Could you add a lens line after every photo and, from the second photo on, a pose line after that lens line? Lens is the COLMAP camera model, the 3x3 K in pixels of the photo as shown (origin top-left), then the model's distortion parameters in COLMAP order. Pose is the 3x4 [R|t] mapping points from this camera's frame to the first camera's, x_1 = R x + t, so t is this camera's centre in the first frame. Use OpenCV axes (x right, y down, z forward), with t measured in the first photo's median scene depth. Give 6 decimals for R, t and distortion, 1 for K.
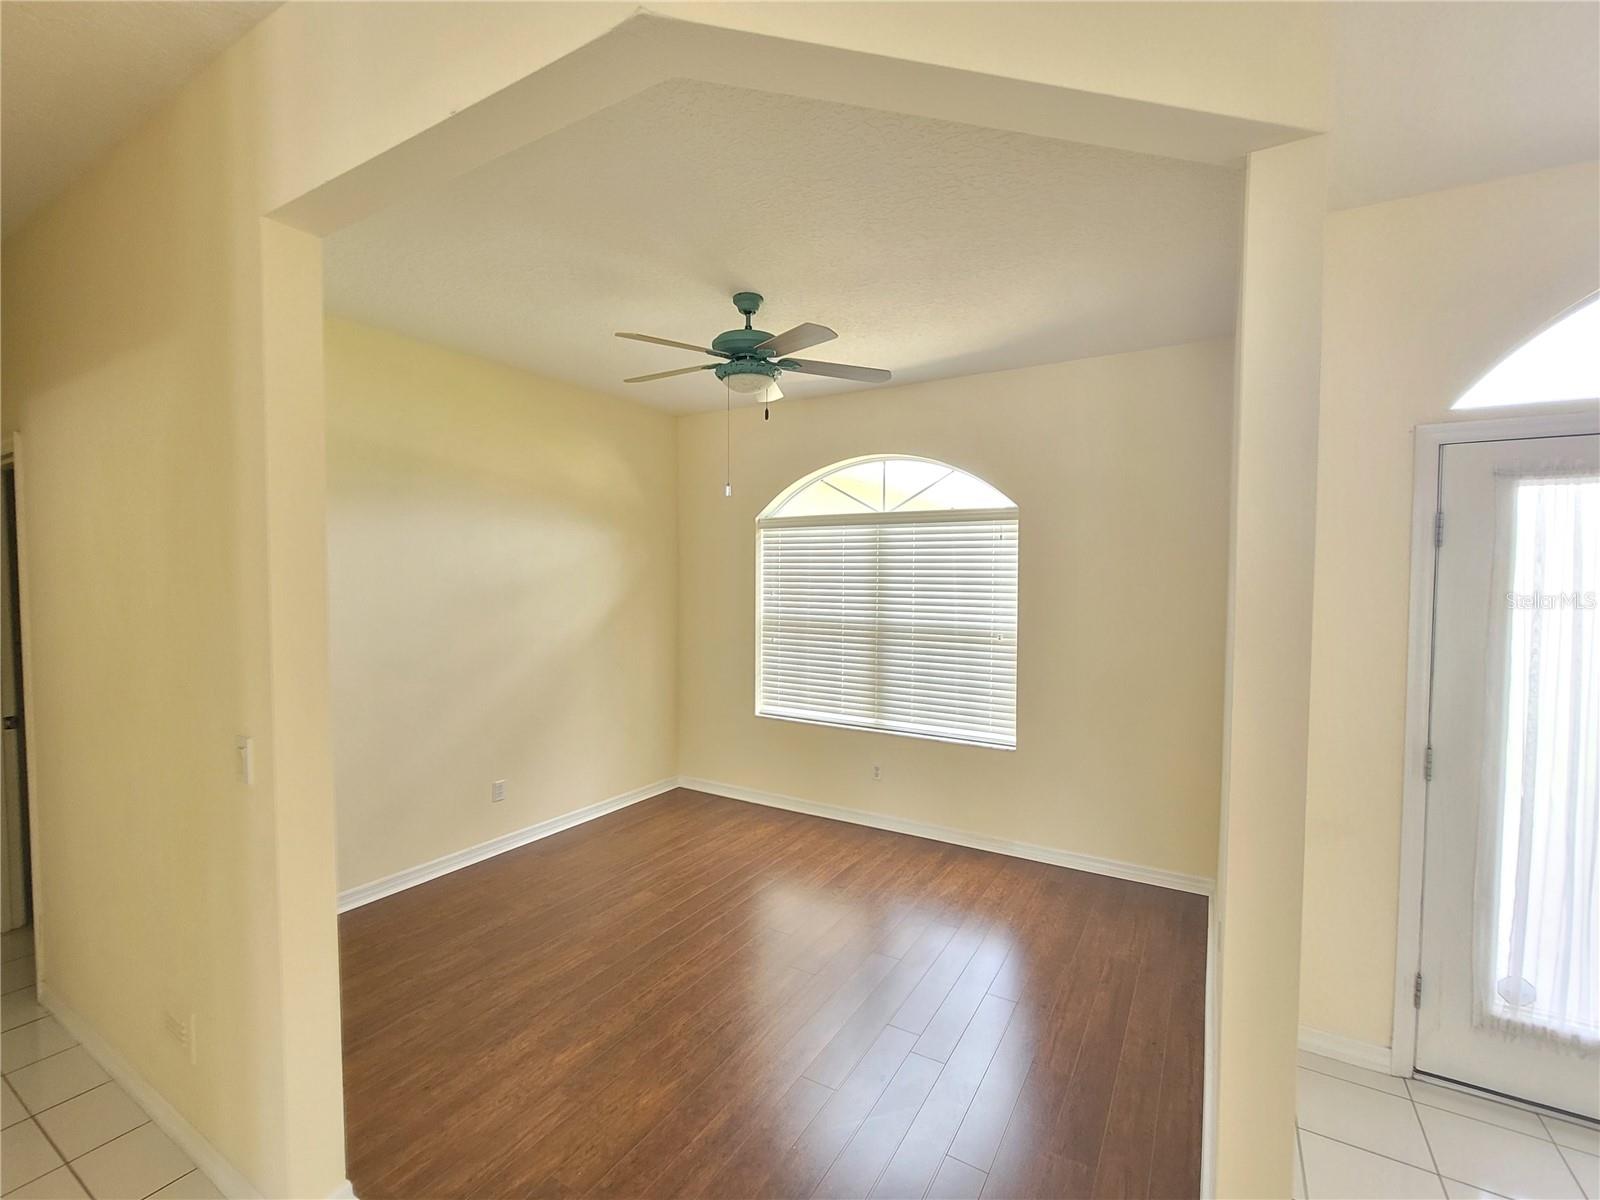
lens RADIAL K [[696.7, 0, 800.3], [0, 696.7, 599.3], [0, 0, 1]] dist [-0.009419, 0.000850]
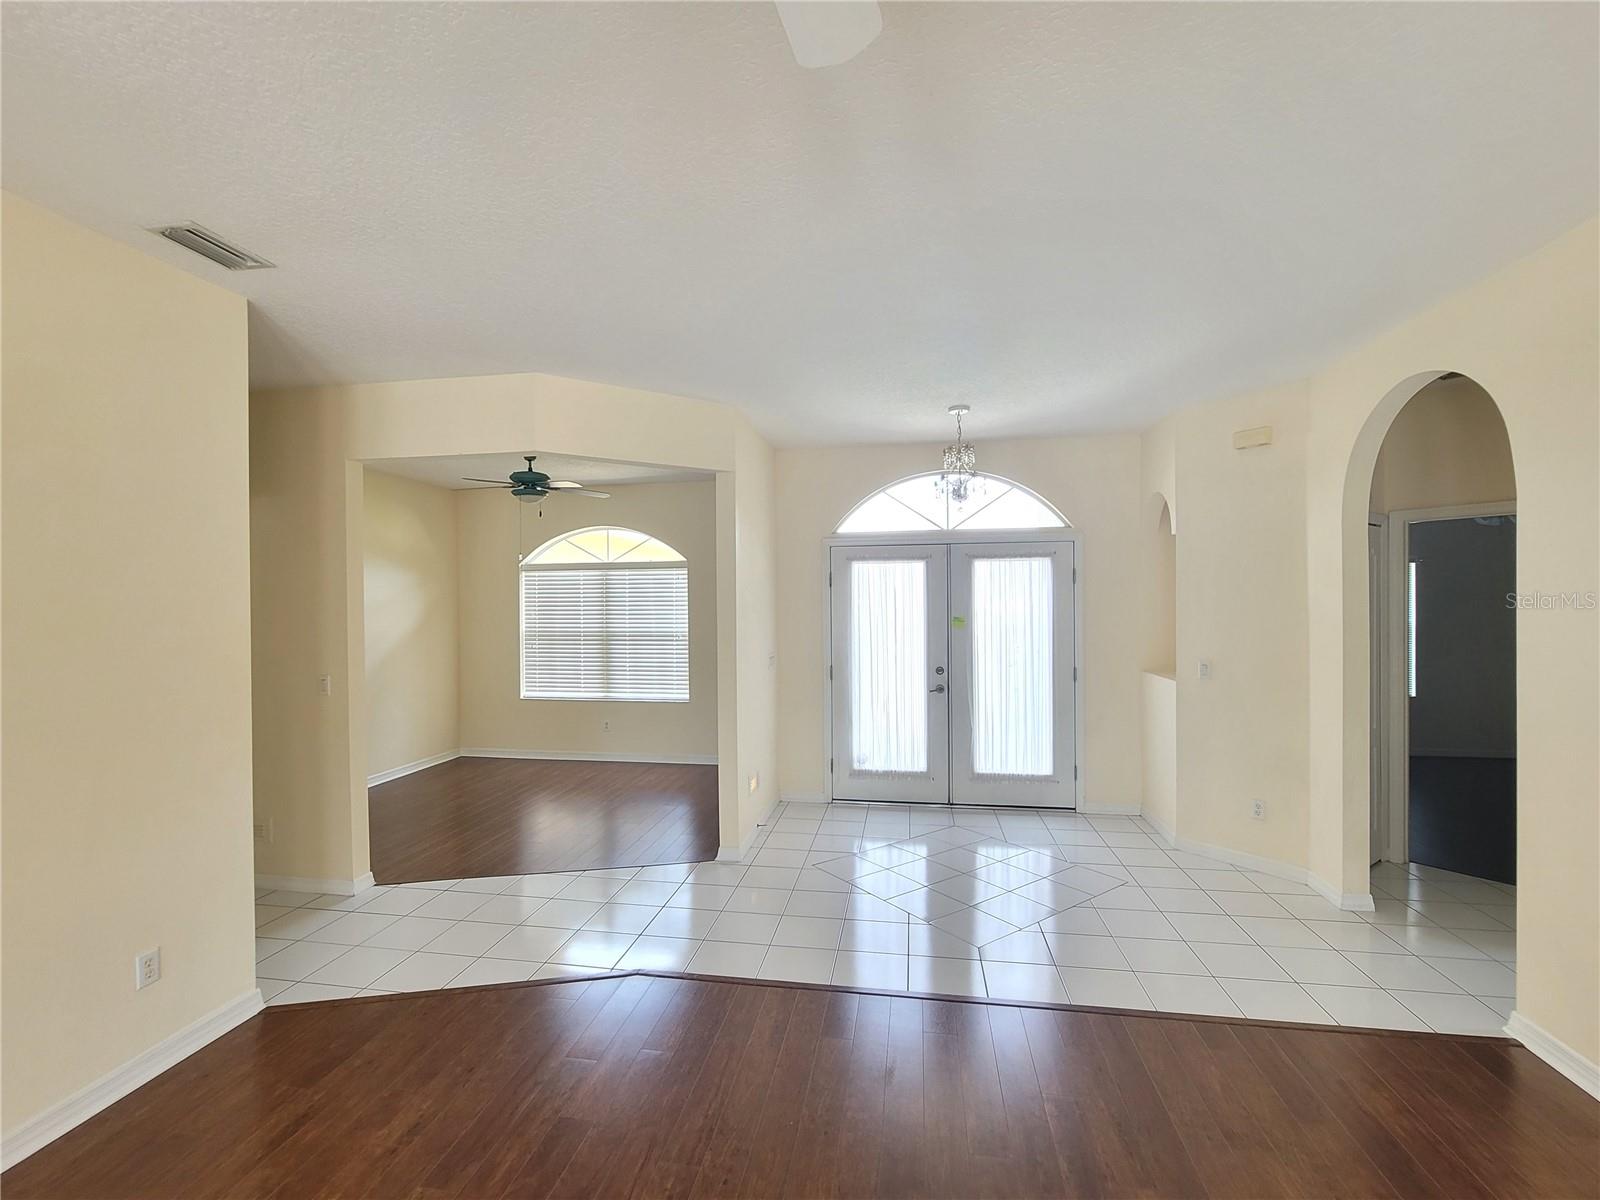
lens RADIAL K [[696.7, 0, 786.4], [0, 696.7, 596.6], [0, 0, 1]] dist [-0.009419, 0.000850]
pose [[0.934203, -0.013083, 0.356501, -0.066074], [0.027295, 0.999019, -0.034863, 0.020822], [-0.355696, 0.042300, 0.933644, -0.621042]]
